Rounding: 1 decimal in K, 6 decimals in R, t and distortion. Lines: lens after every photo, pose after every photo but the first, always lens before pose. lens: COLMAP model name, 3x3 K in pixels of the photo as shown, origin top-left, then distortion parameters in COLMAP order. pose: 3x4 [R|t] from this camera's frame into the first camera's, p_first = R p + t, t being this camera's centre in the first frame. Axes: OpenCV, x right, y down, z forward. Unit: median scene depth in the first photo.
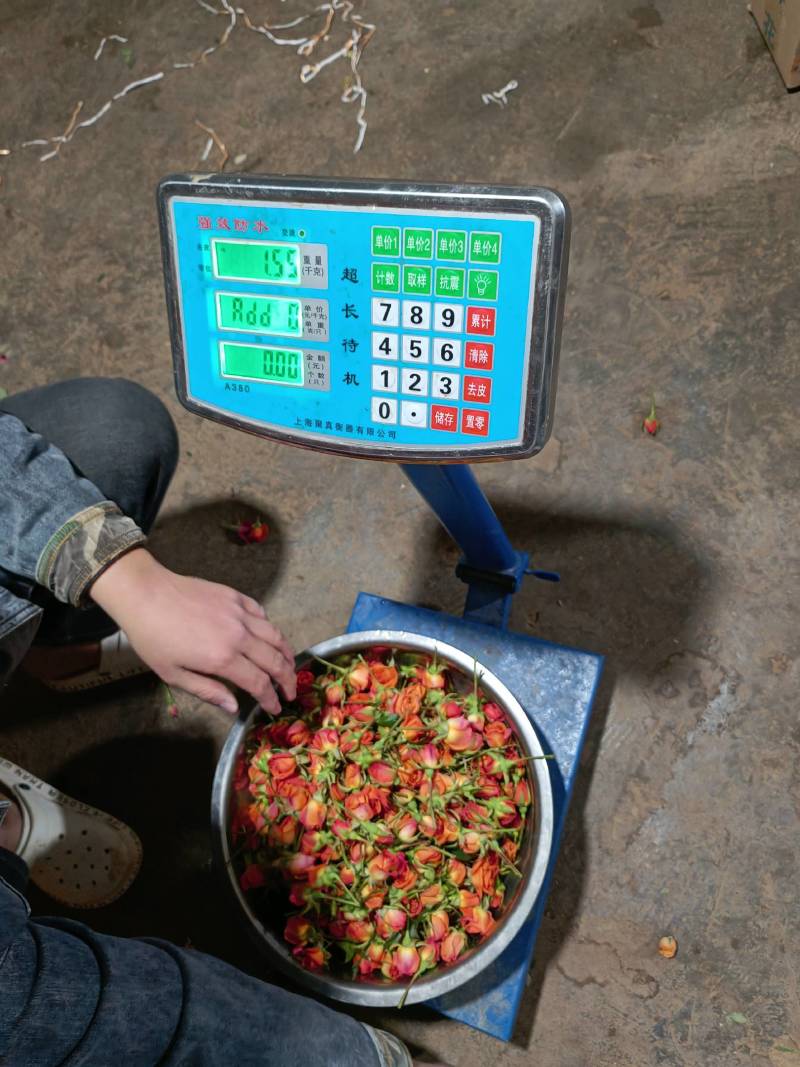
lens RADIAL K [[858.5, 0, 400.8], [0, 858.5, 529.1], [0, 0, 1]] dist [-0.006254, 0.051557]
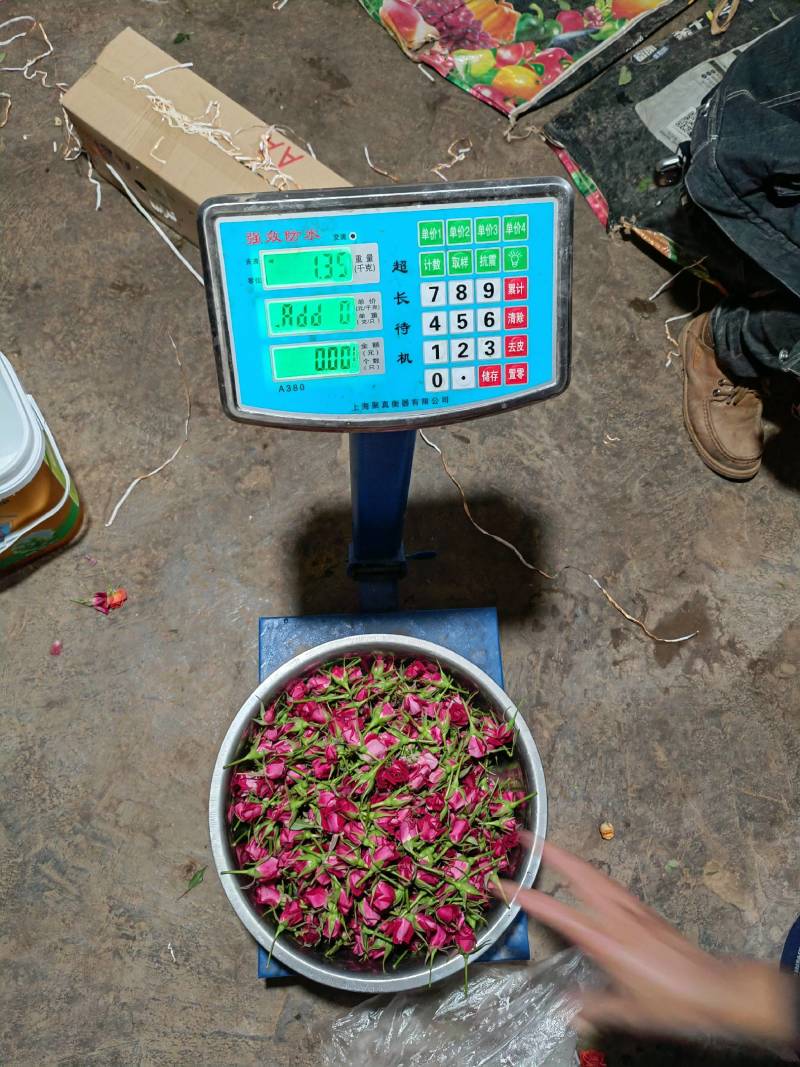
lens RADIAL K [[858.5, 0, 400.8], [0, 858.5, 529.1], [0, 0, 1]] dist [-0.006254, 0.051557]
pose [[0.885165, -0.228542, 0.405280, -0.595931], [0.257995, 0.965964, -0.018765, 0.067565], [-0.387197, 0.121170, 0.914000, -0.018593]]
